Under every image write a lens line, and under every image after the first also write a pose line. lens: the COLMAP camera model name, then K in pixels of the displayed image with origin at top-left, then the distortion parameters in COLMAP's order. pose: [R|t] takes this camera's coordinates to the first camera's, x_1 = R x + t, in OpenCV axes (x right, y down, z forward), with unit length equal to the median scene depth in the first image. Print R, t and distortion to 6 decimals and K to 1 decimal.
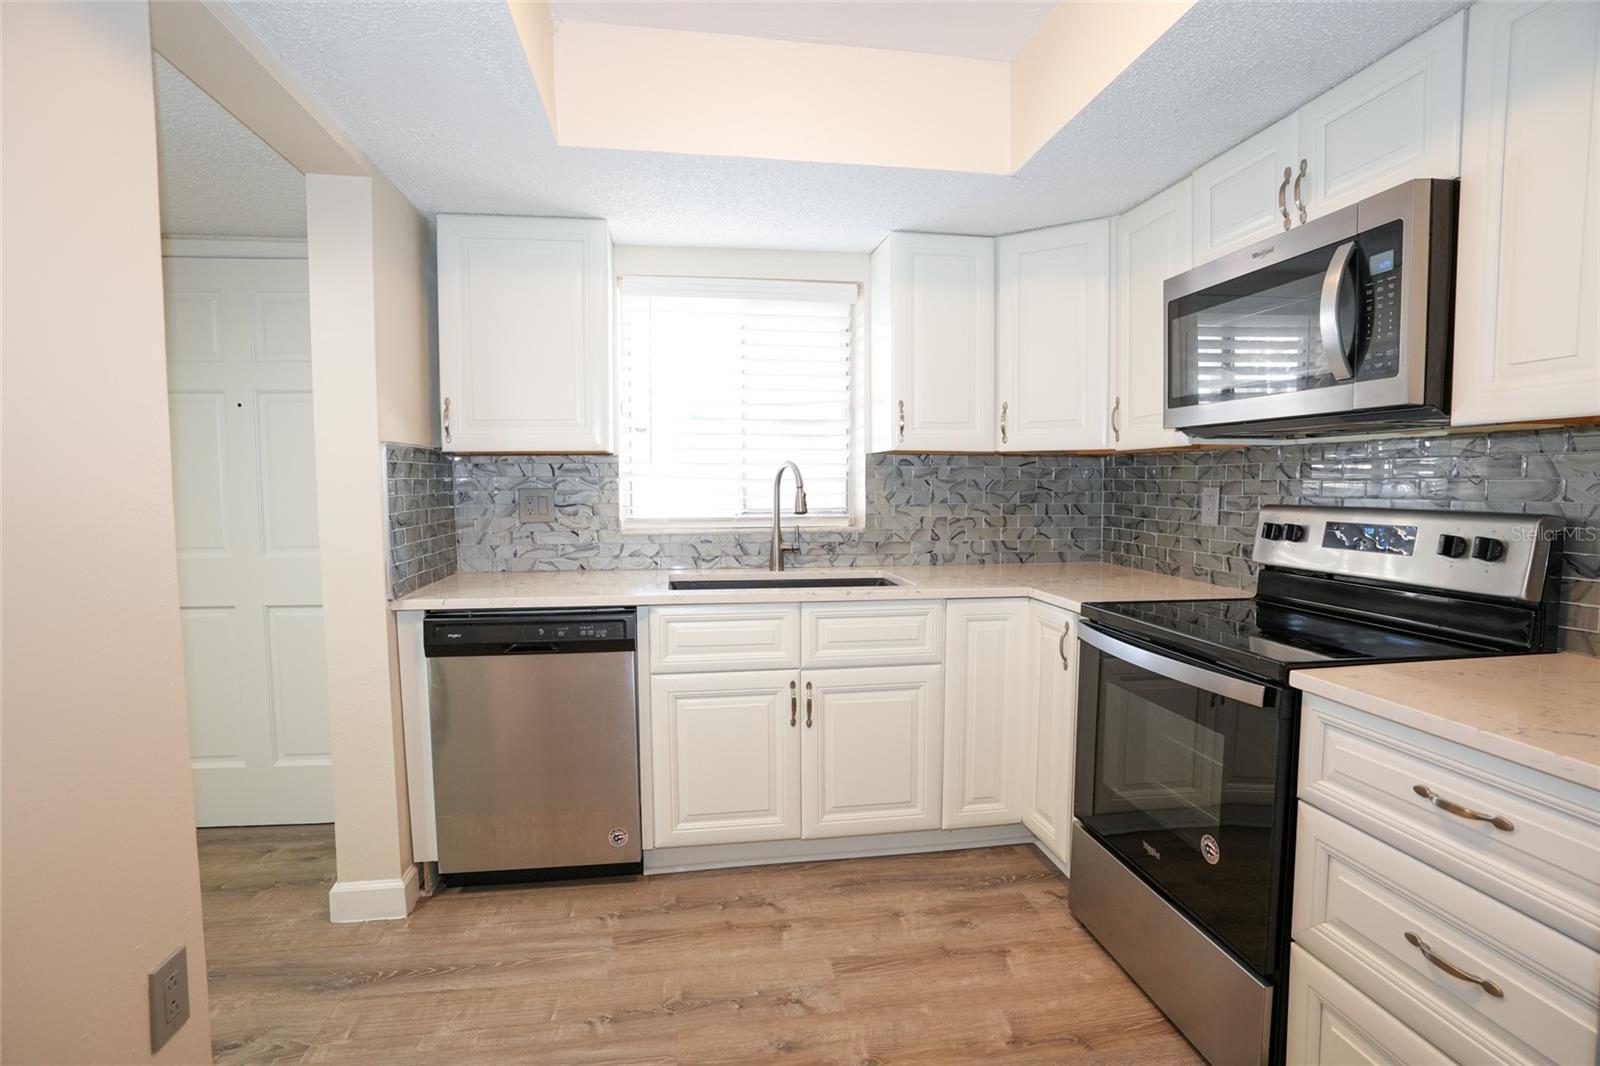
lens RADIAL K [[791.7, 0, 797.5], [0, 791.7, 533.1], [0, 0, 1]] dist [-0.014574, 0.003411]
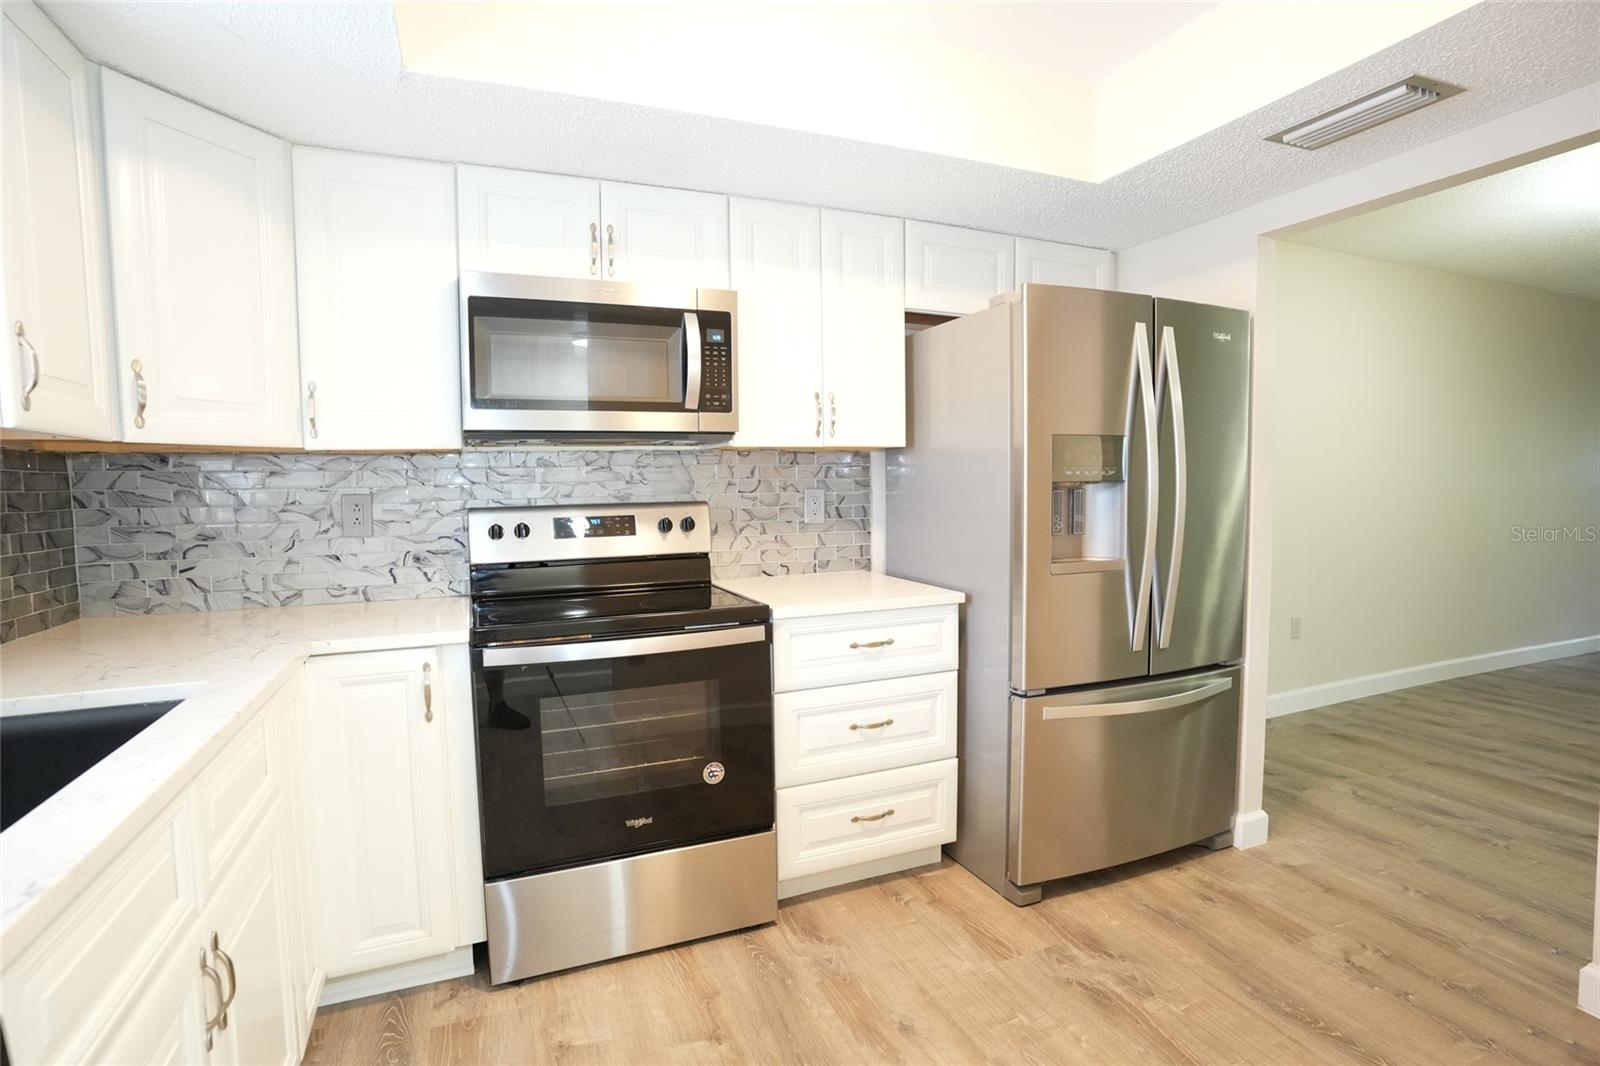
lens RADIAL K [[791.7, 0, 797.9], [0, 791.7, 532.0], [0, 0, 1]] dist [-0.014574, 0.003411]
pose [[-0.219548, -0.056988, 0.973936, -0.572992], [0.083298, 0.993552, 0.076913, -0.053912], [-0.972039, 0.098013, -0.213386, 0.879723]]
